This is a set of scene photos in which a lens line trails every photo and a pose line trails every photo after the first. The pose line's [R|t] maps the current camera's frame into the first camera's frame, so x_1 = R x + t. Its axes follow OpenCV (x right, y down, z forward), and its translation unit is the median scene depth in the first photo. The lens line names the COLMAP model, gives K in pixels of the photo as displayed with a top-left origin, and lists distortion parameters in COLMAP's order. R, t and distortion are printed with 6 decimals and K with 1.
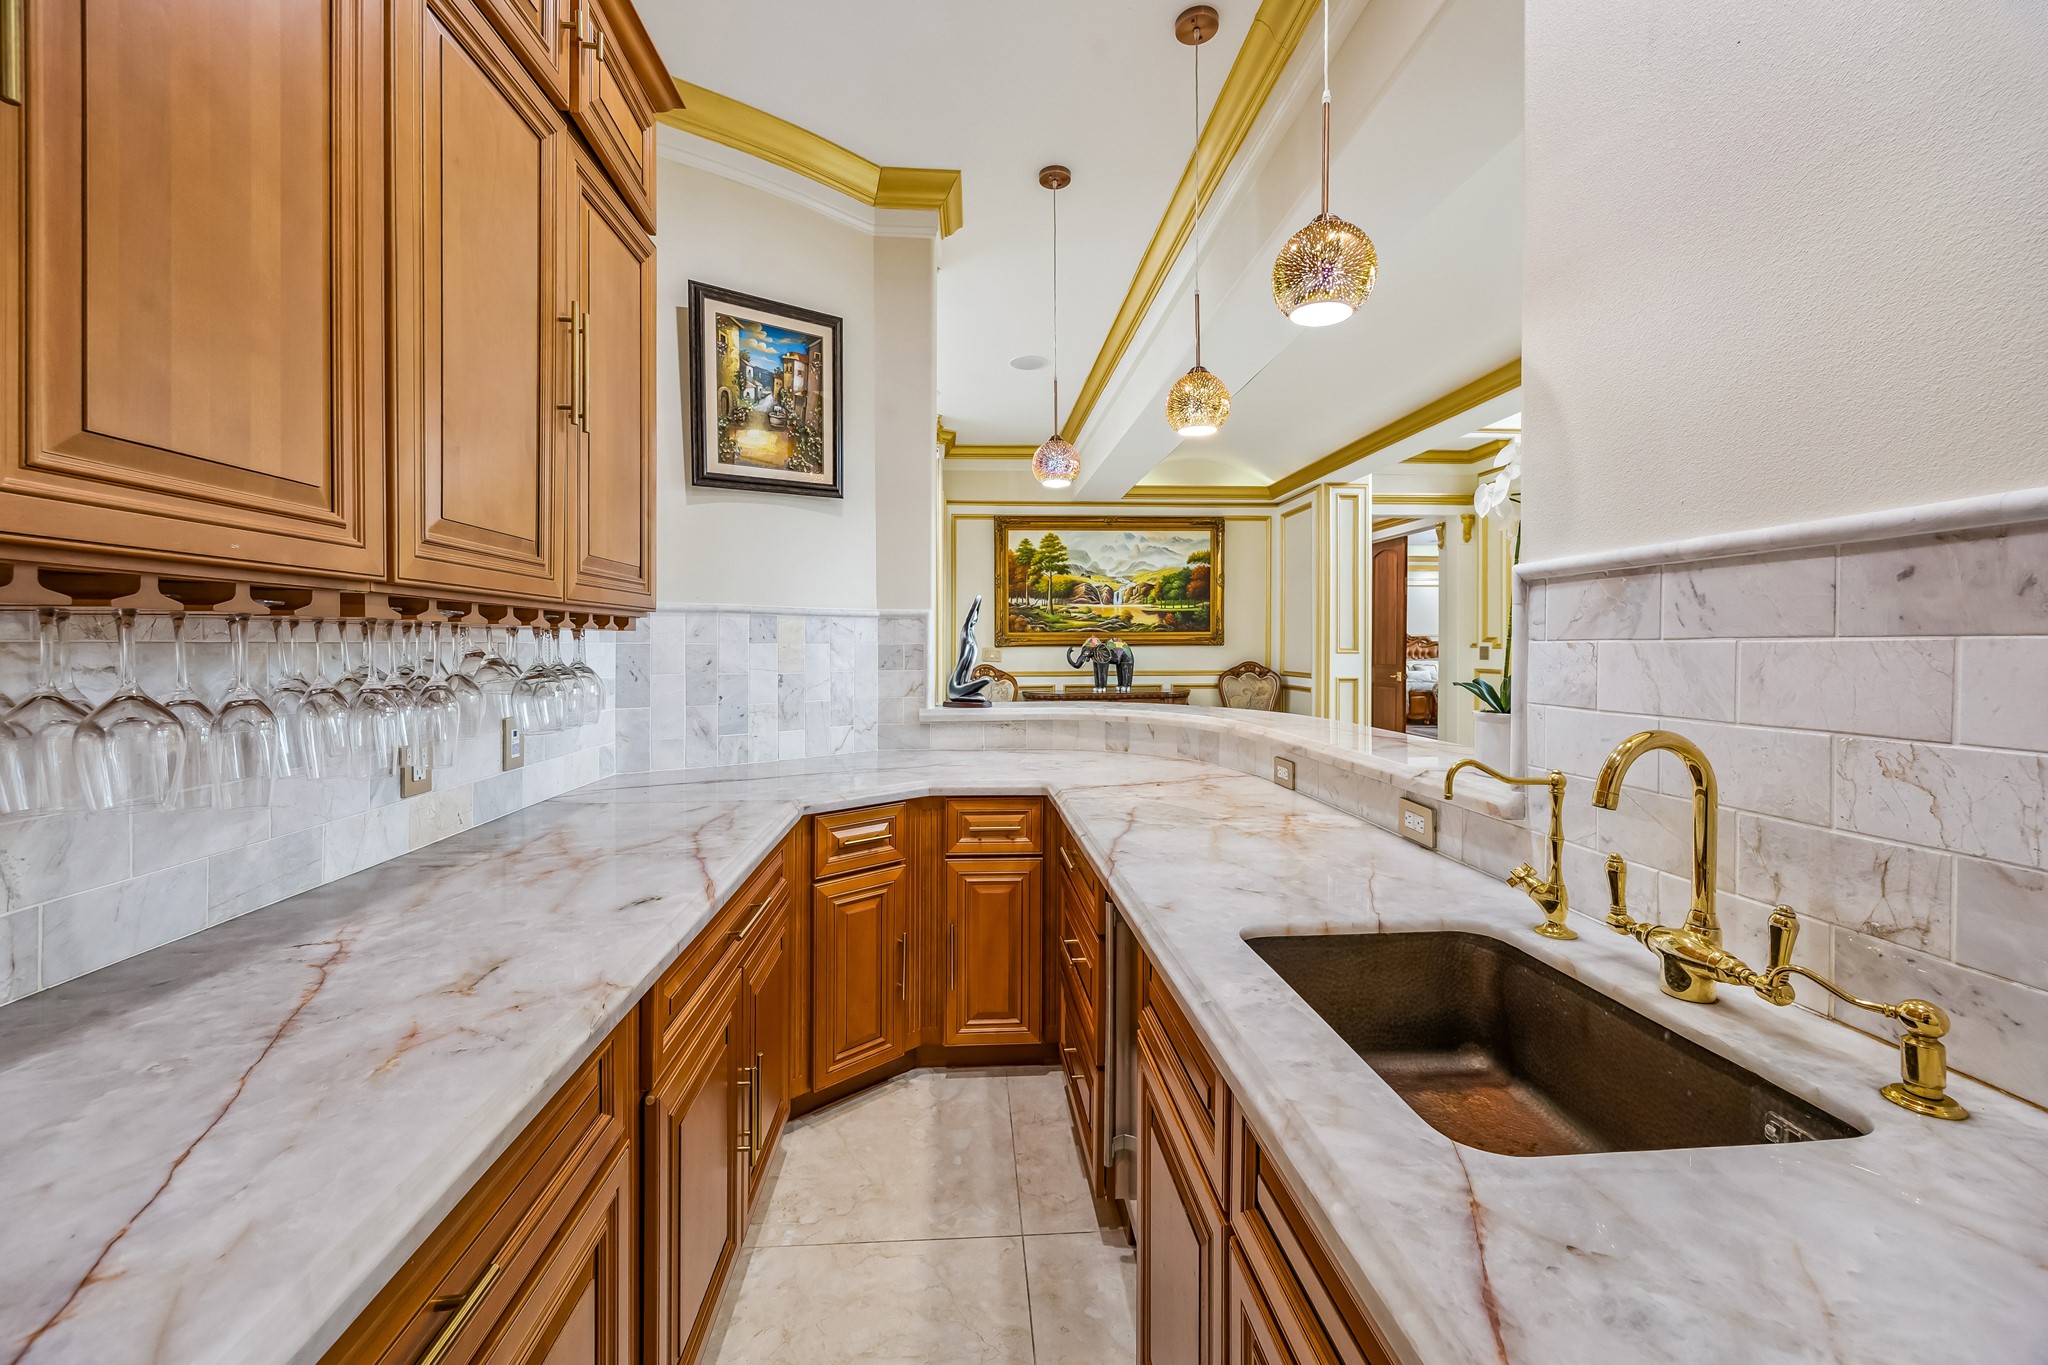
lens RADIAL K [[789.0, 0, 1019.0], [0, 789.0, 647.9], [0, 0, 1]] dist [0.002648, -0.000190]
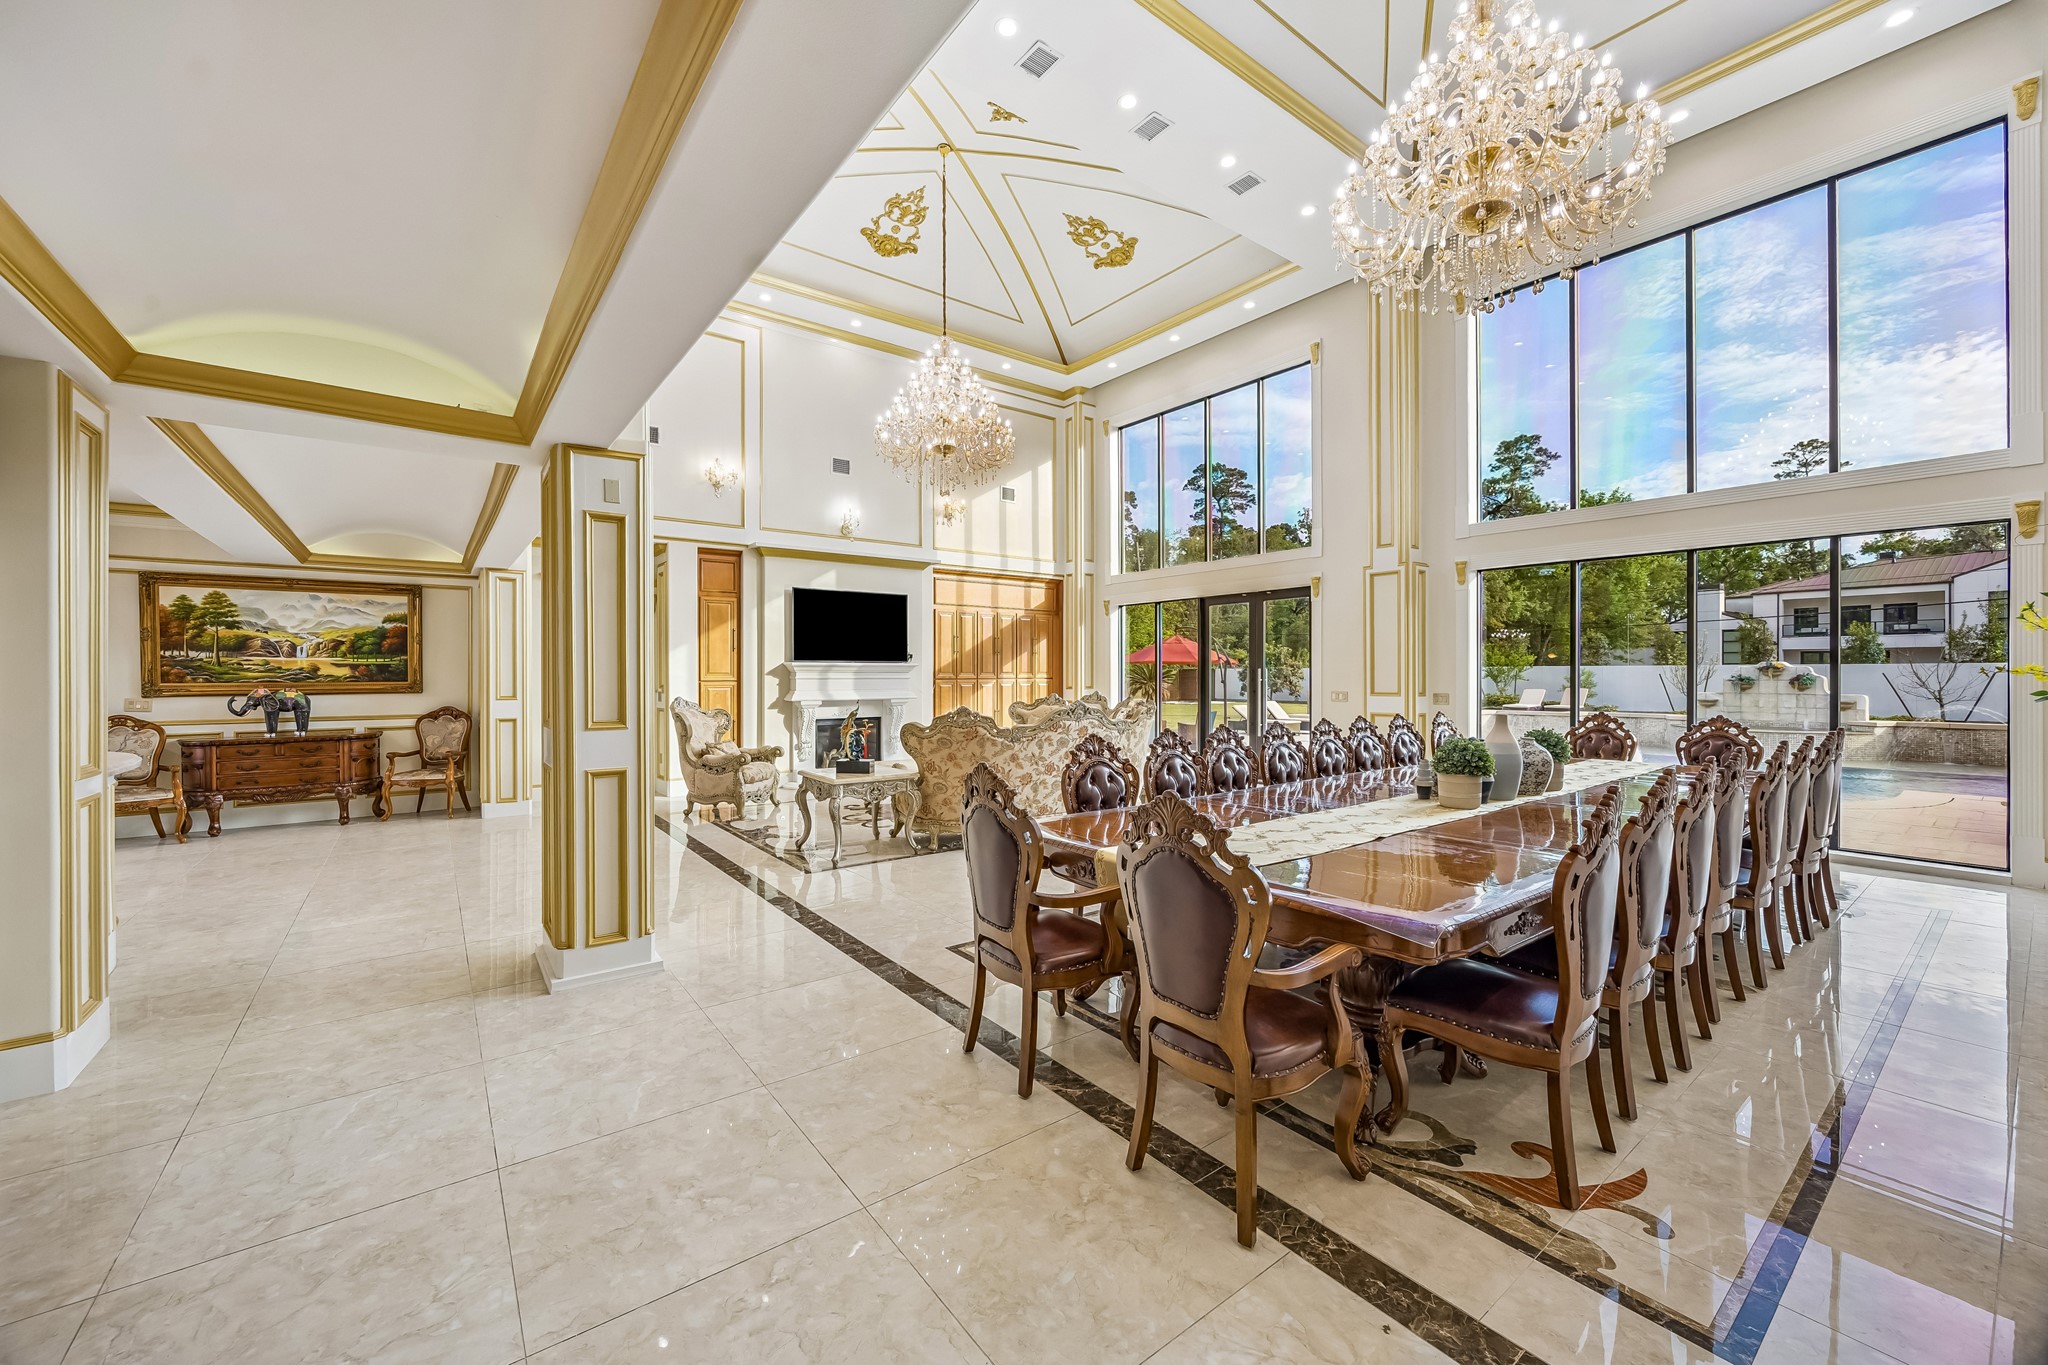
lens RADIAL K [[789.0, 0, 1021.6], [0, 789.0, 677.2], [0, 0, 1]] dist [0.002648, -0.000190]
pose [[0.841536, -0.001106, 0.540199, 0.379422], [0.003651, 0.999987, -0.003639, -0.019777], [-0.540188, 0.005034, 0.841529, -0.494285]]
